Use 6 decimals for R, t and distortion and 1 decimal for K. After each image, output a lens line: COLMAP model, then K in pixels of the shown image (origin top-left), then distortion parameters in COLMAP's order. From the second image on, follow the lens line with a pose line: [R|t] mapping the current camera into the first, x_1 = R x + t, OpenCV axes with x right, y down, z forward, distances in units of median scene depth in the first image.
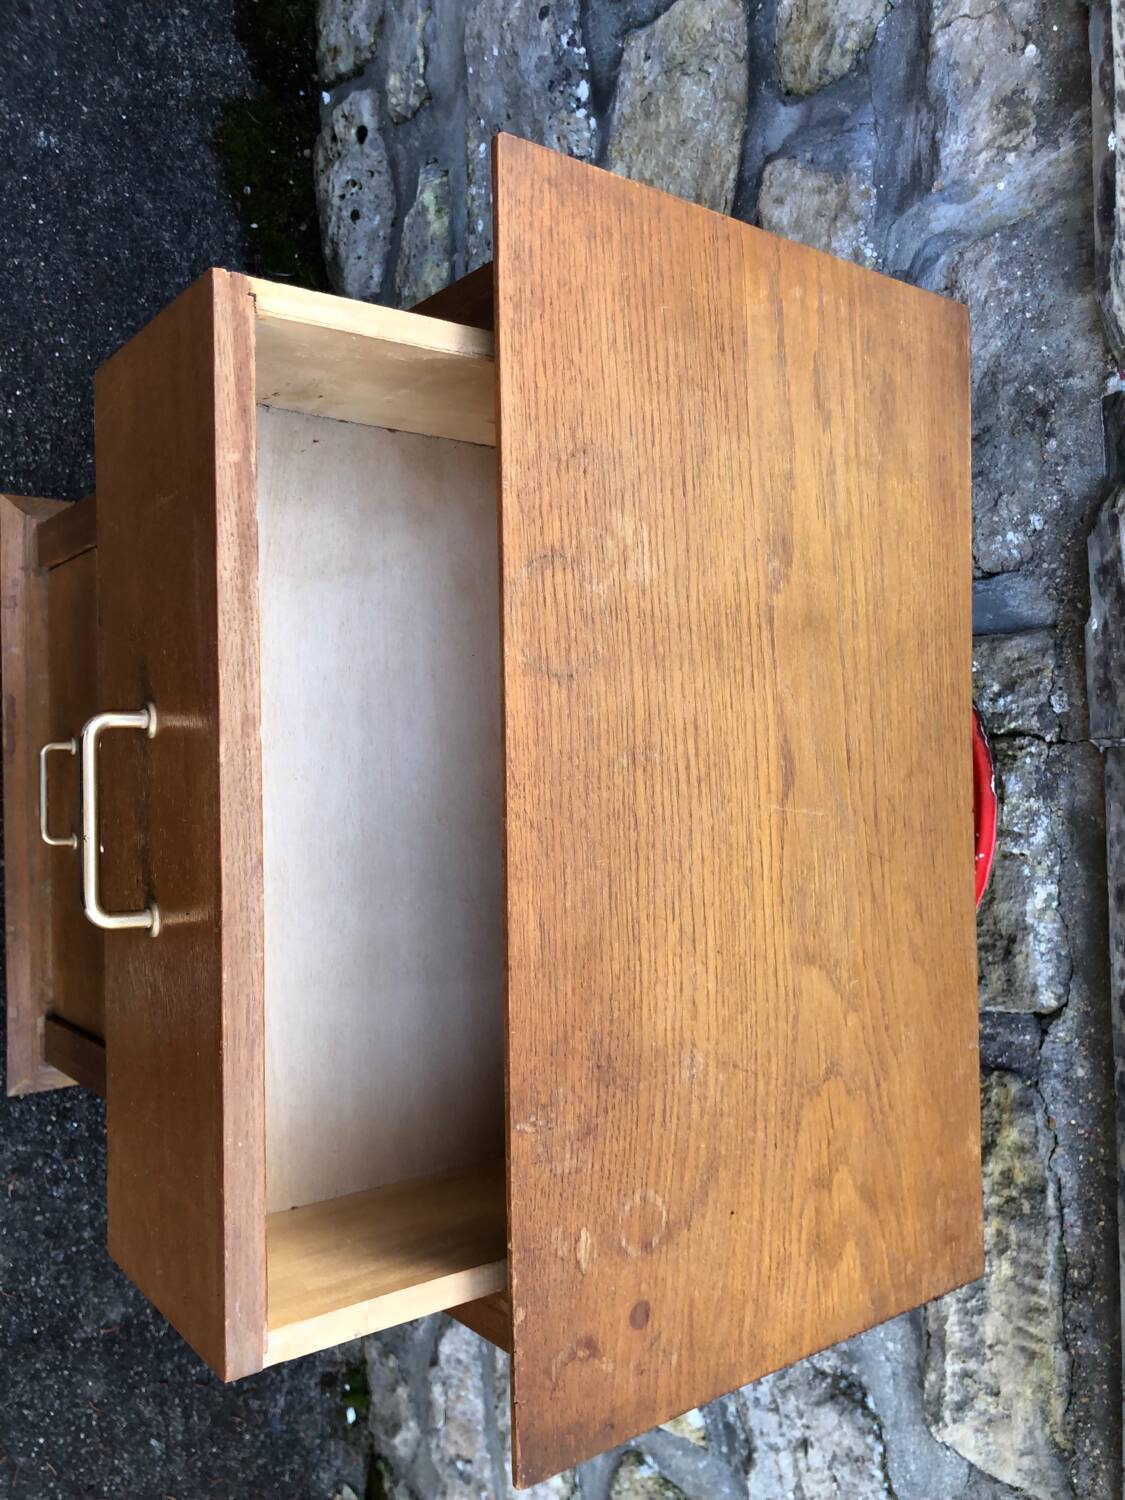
lens RADIAL K [[1236.8, 0, 582.3], [0, 1236.8, 762.5], [0, 0, 1]] dist [0.028352, -0.007933]
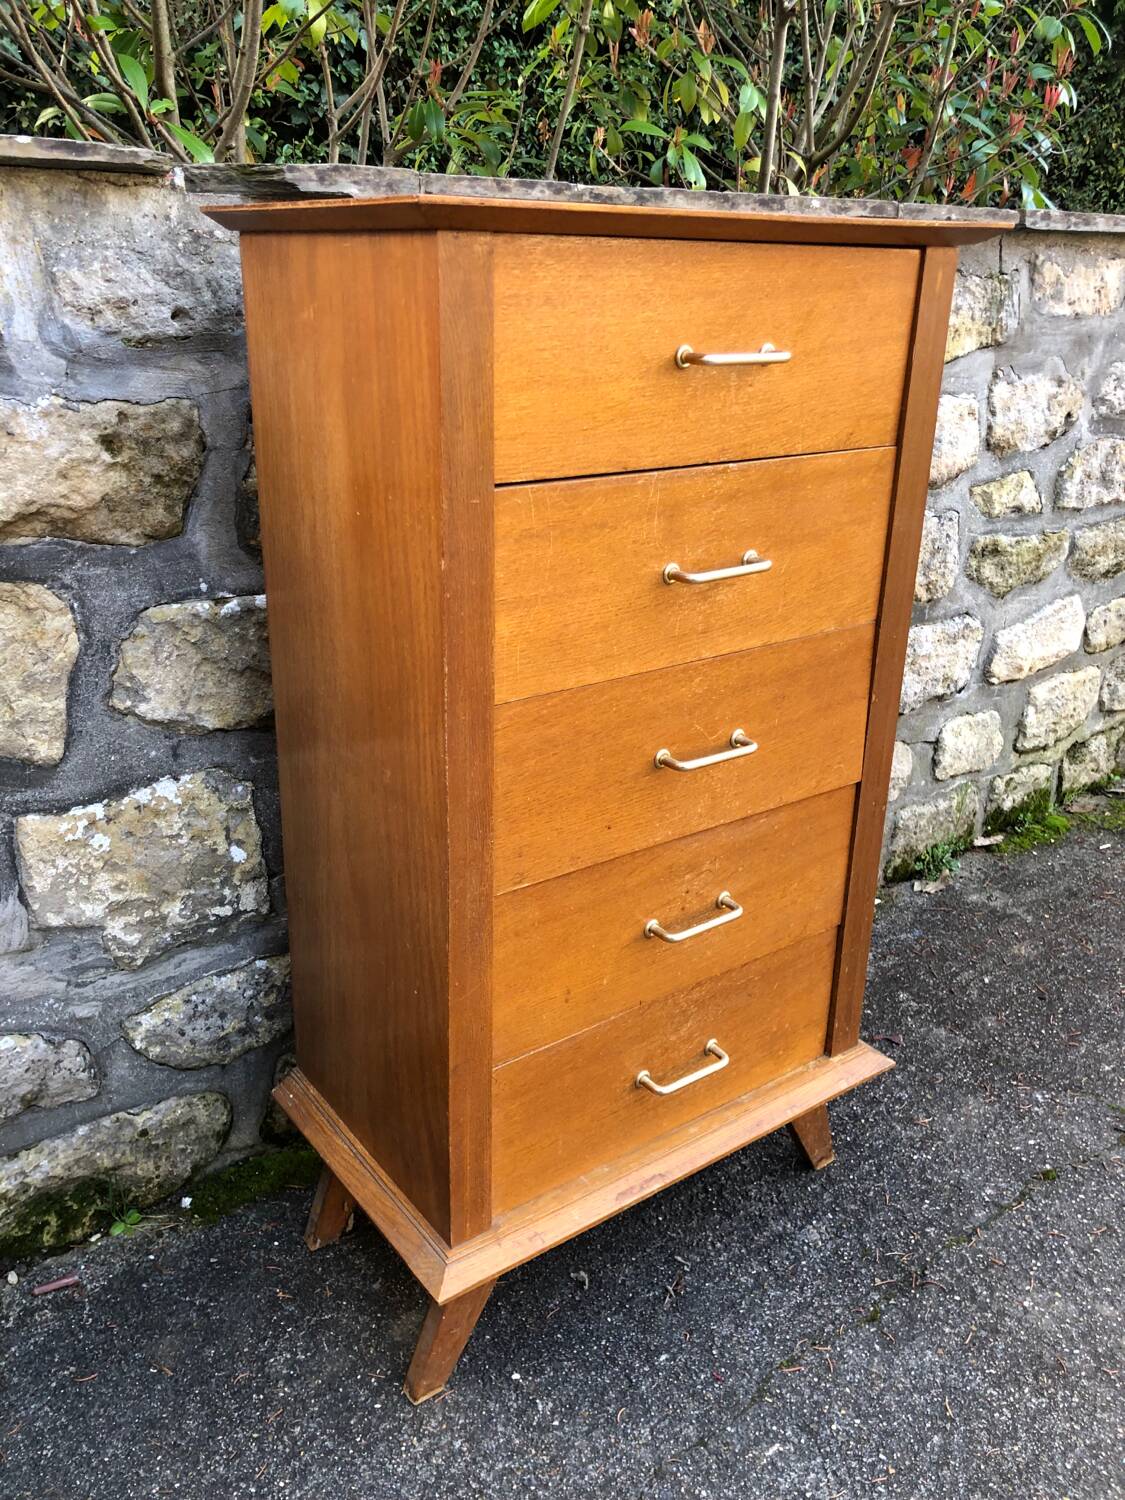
lens RADIAL K [[1236.8, 0, 563.9], [0, 1236.8, 734.7], [0, 0, 1]] dist [0.028352, -0.007933]
pose [[-0.439025, -0.817692, 0.372339, -0.702539], [0.811410, -0.182870, 0.555133, -0.769655], [-0.385838, 0.545837, 0.743768, 0.147418]]
